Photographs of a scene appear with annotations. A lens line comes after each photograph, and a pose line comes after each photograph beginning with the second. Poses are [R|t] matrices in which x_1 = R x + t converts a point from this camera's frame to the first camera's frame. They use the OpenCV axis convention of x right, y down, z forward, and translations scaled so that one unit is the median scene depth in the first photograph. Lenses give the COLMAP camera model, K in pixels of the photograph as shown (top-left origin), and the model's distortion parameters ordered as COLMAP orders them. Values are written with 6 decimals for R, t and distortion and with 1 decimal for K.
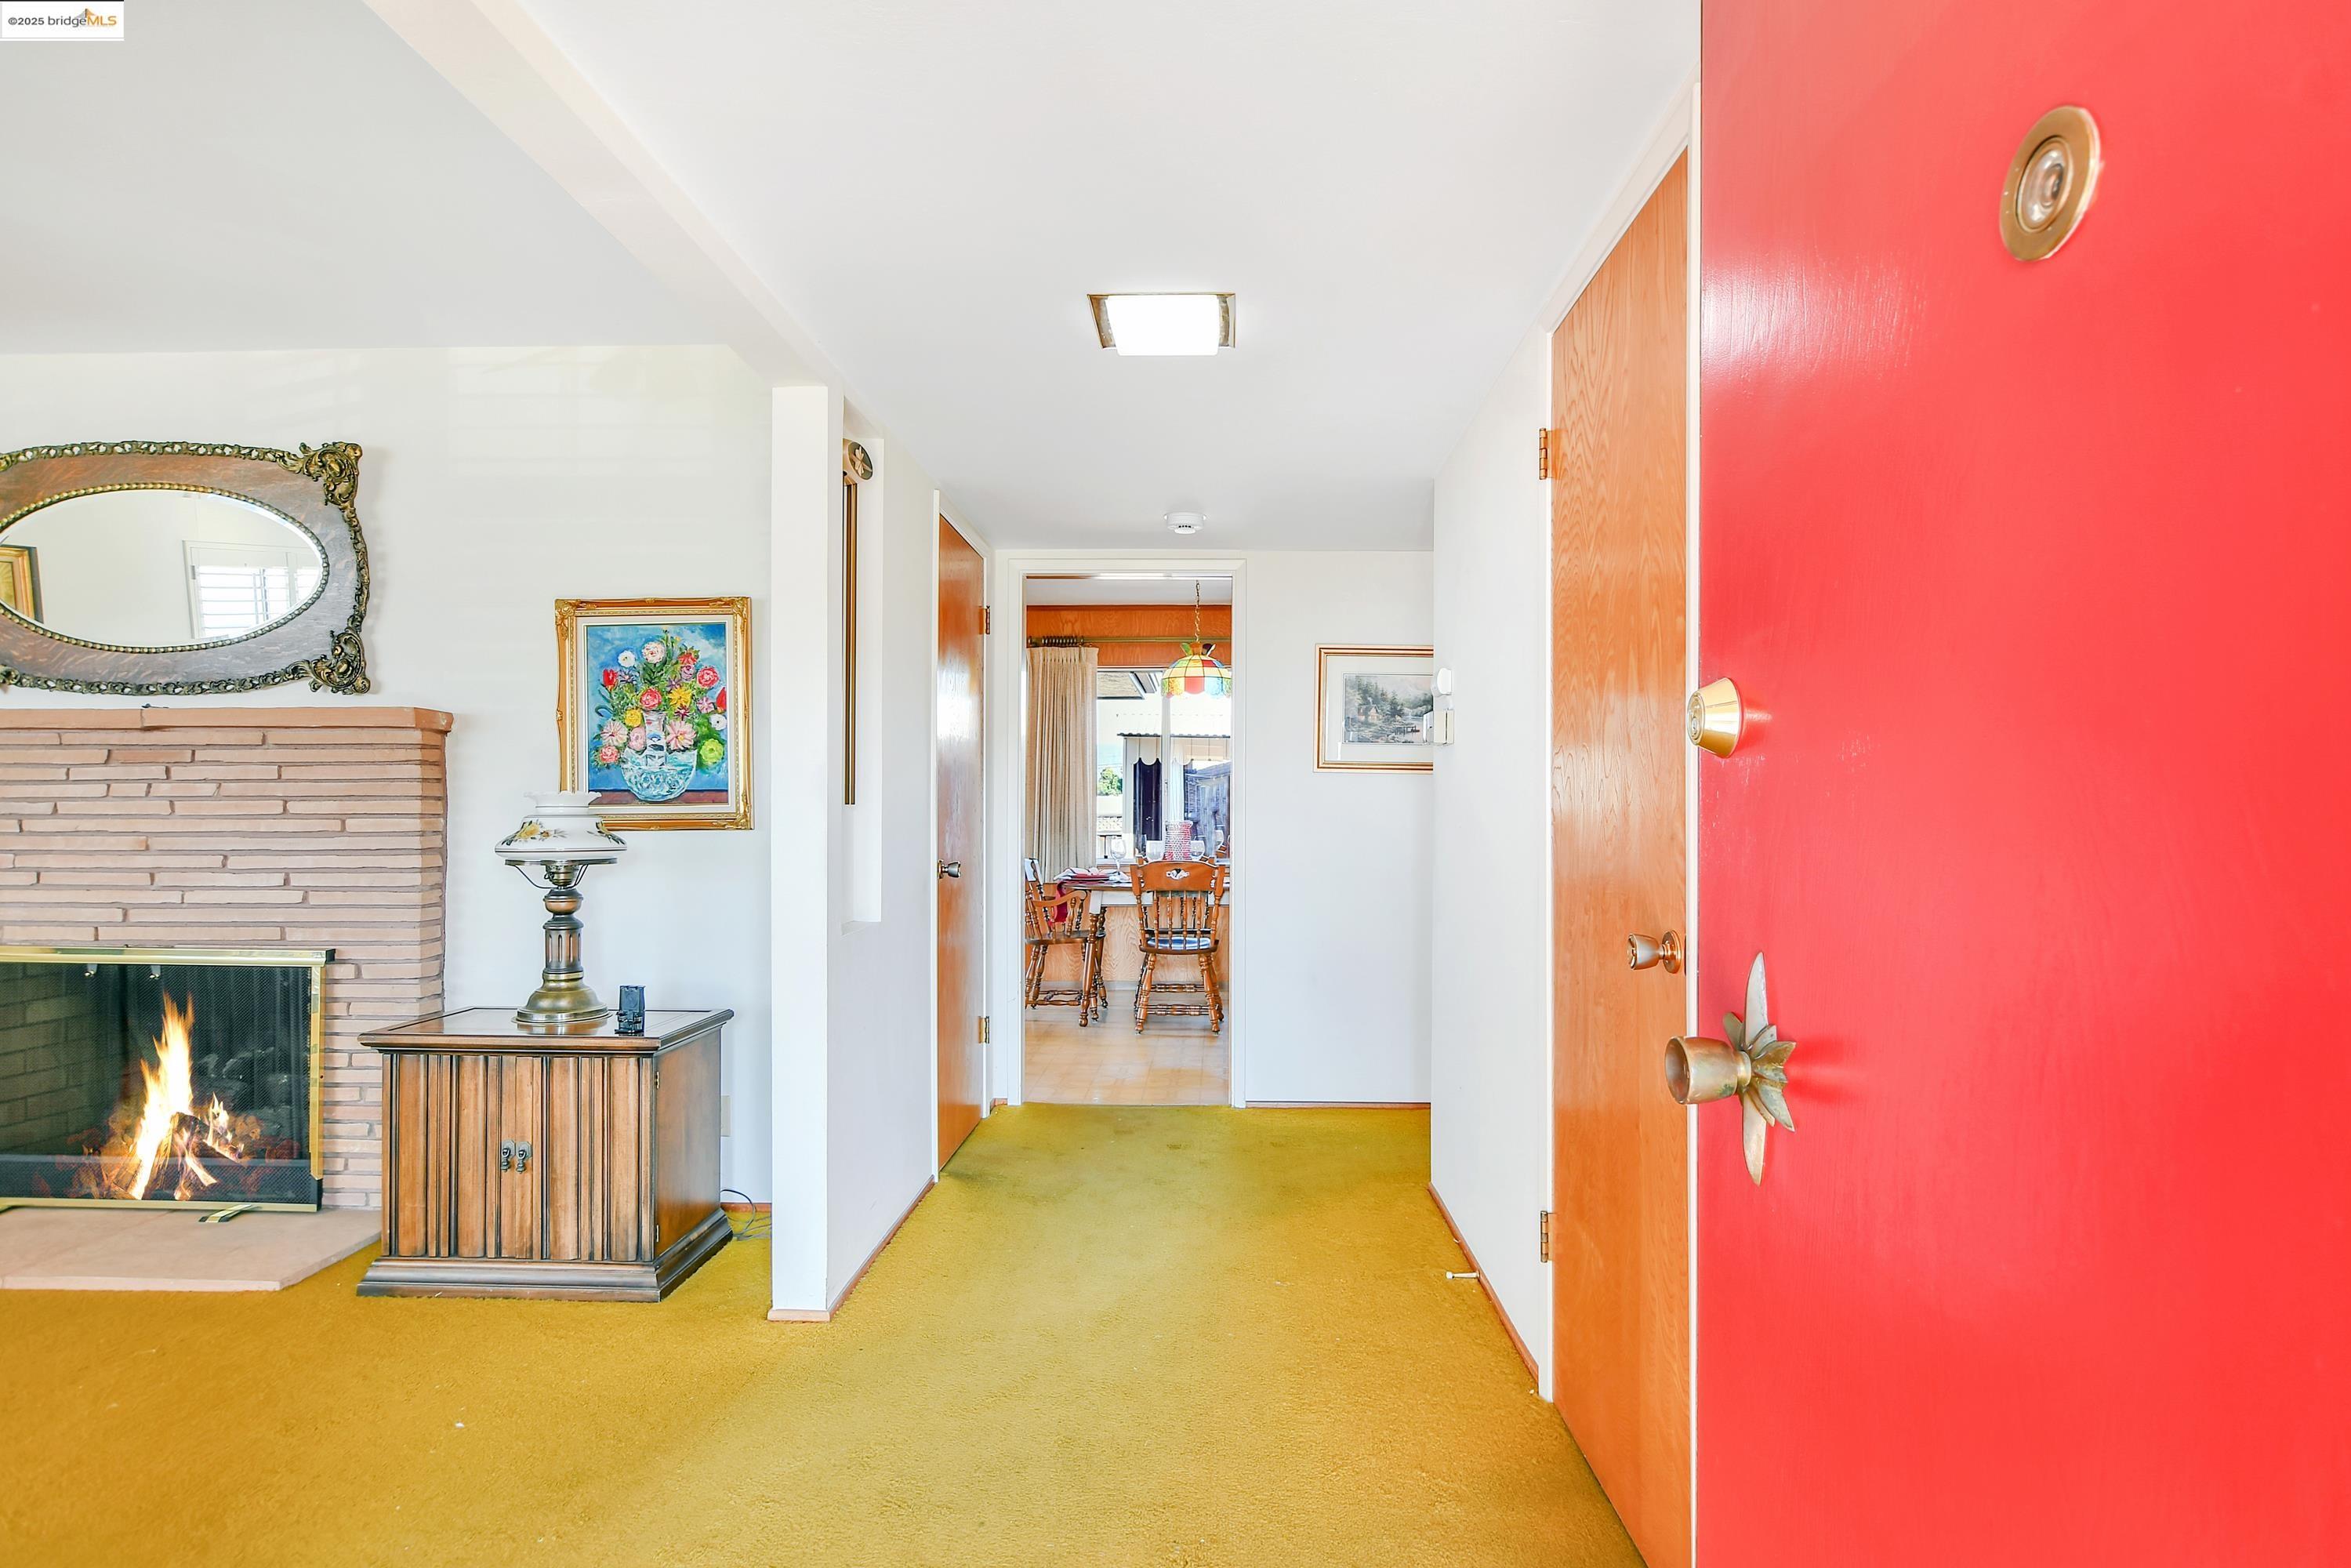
lens RADIAL K [[1288.9, 0, 1169.8], [0, 1288.9, 791.6], [0, 0, 1]] dist [-0.016161, 0.004213]
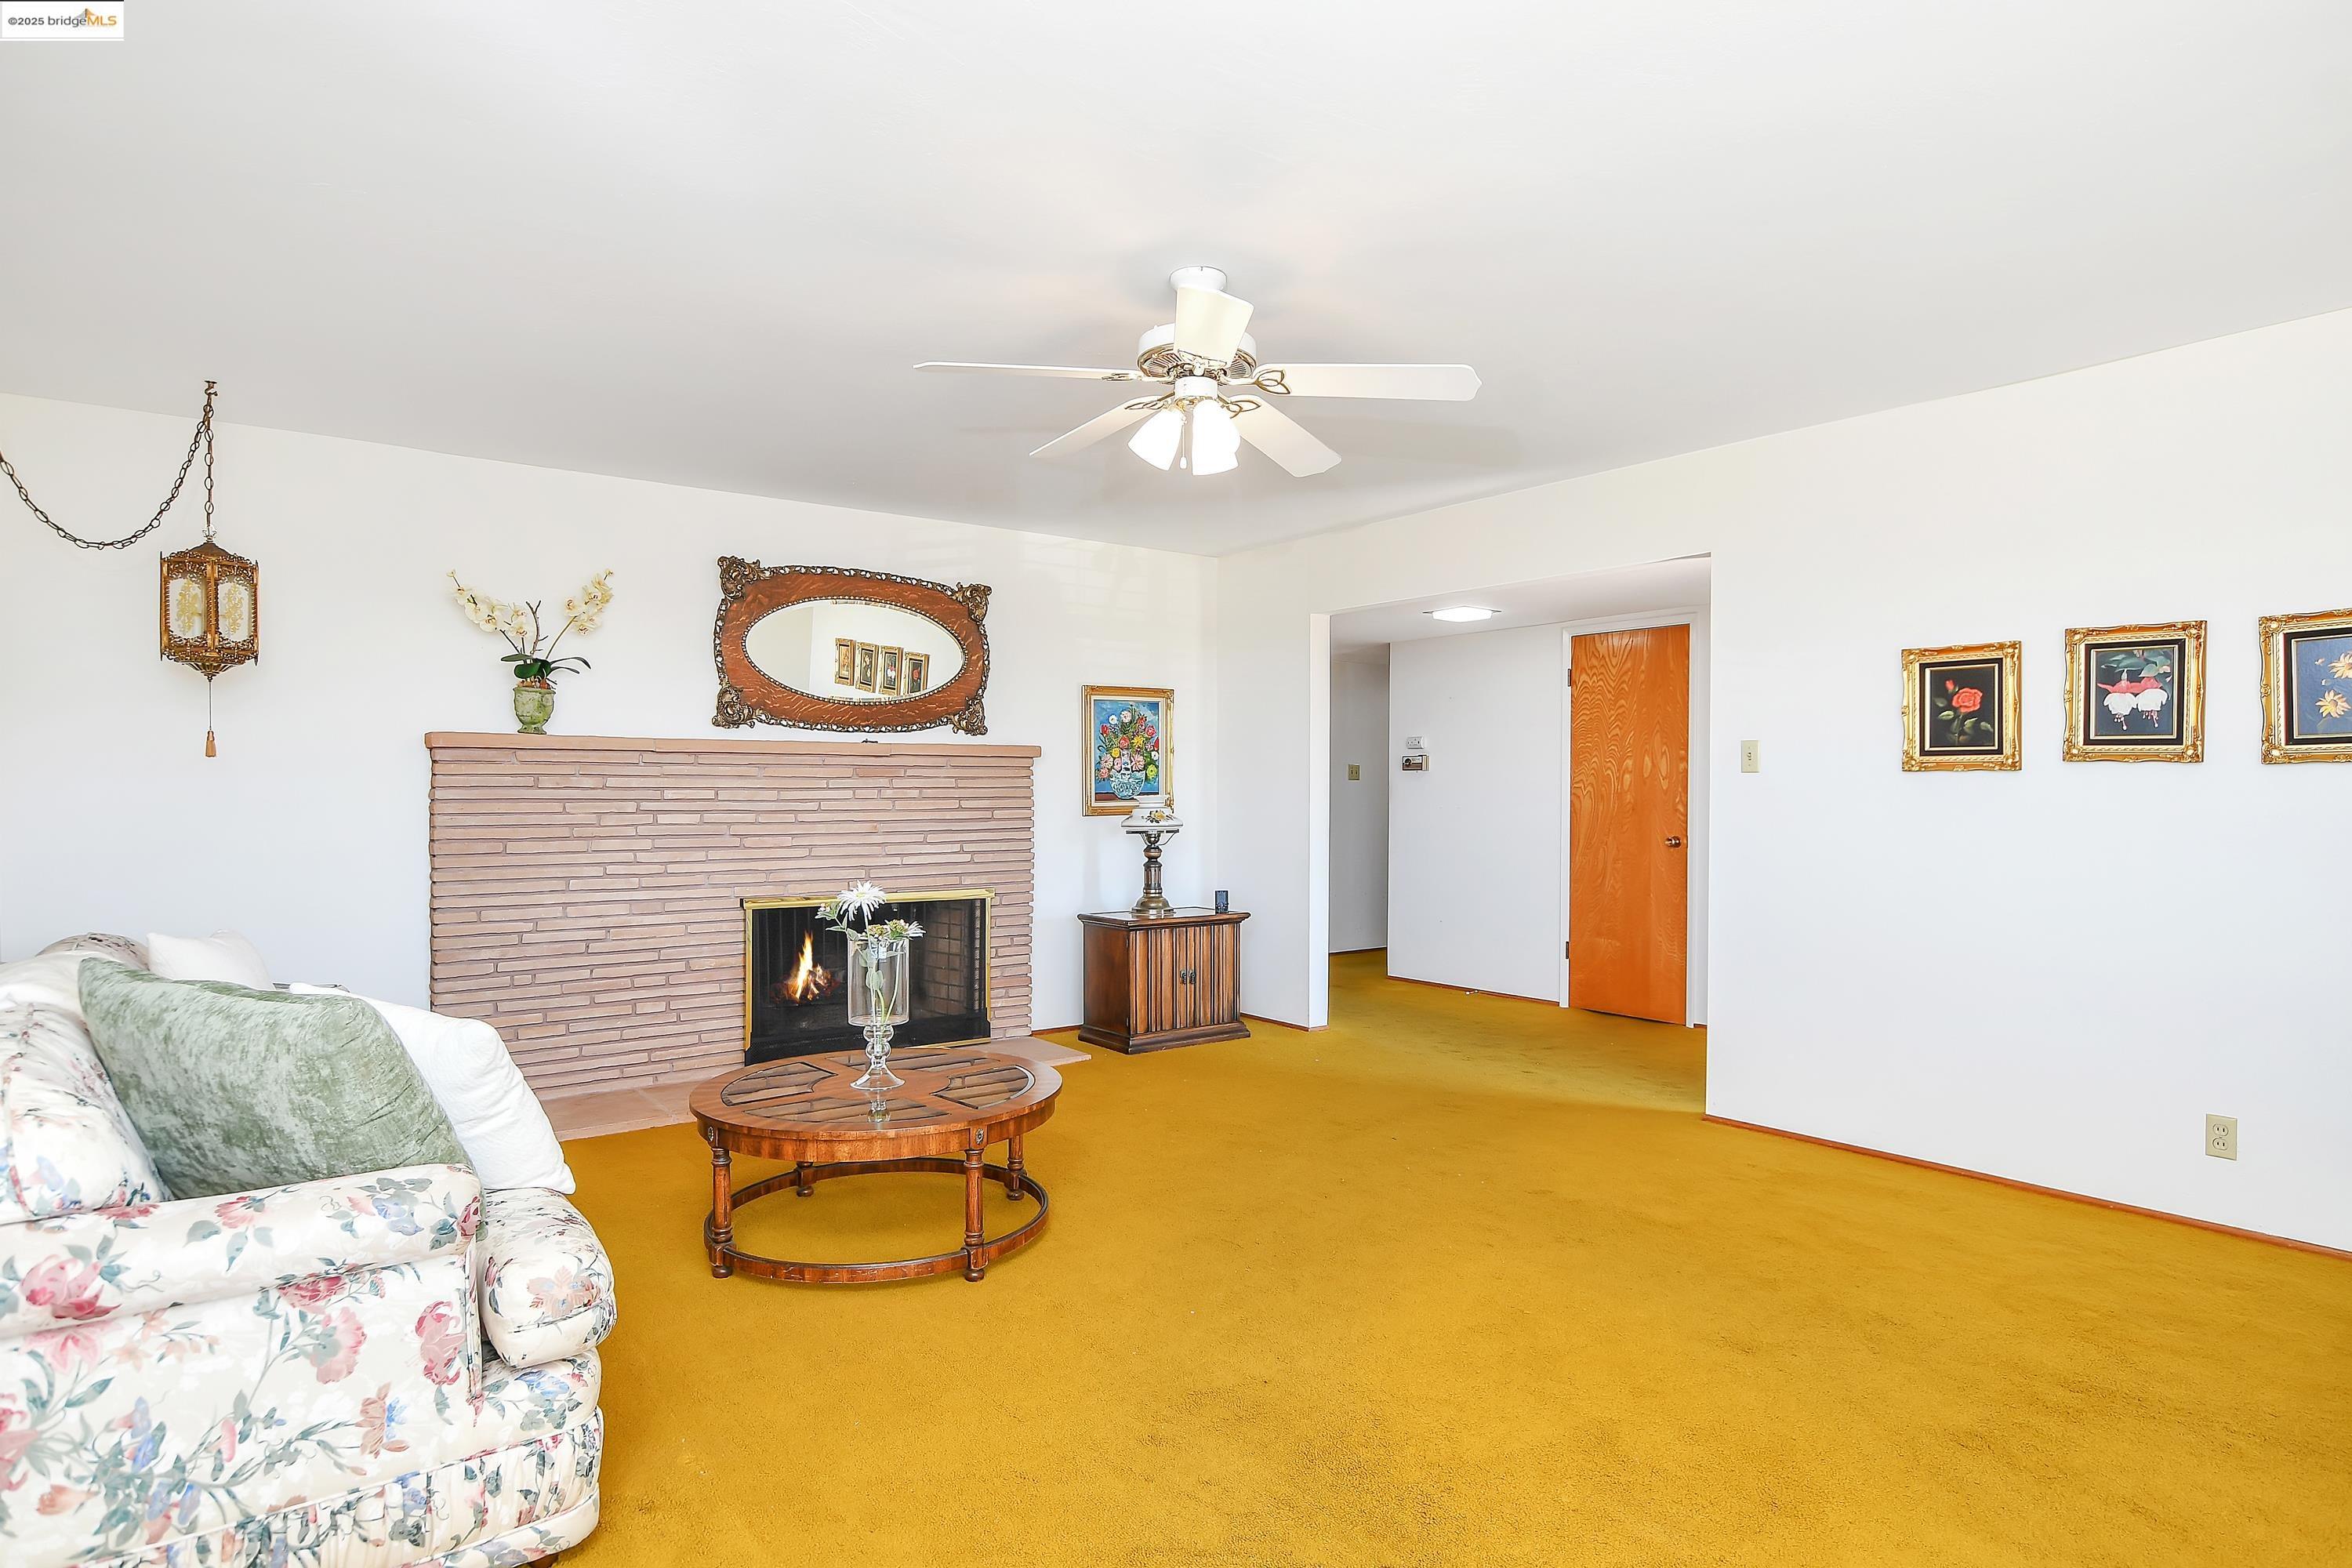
lens RADIAL K [[1289.1, 0, 1186.6], [0, 1289.1, 783.7], [0, 0, 1]] dist [-0.016524, 0.004203]
pose [[0.780294, 0.000243, 0.625413, -1.478655], [-0.009748, 0.999883, 0.011773, -0.035973], [-0.625337, -0.015282, 0.780205, -0.479875]]
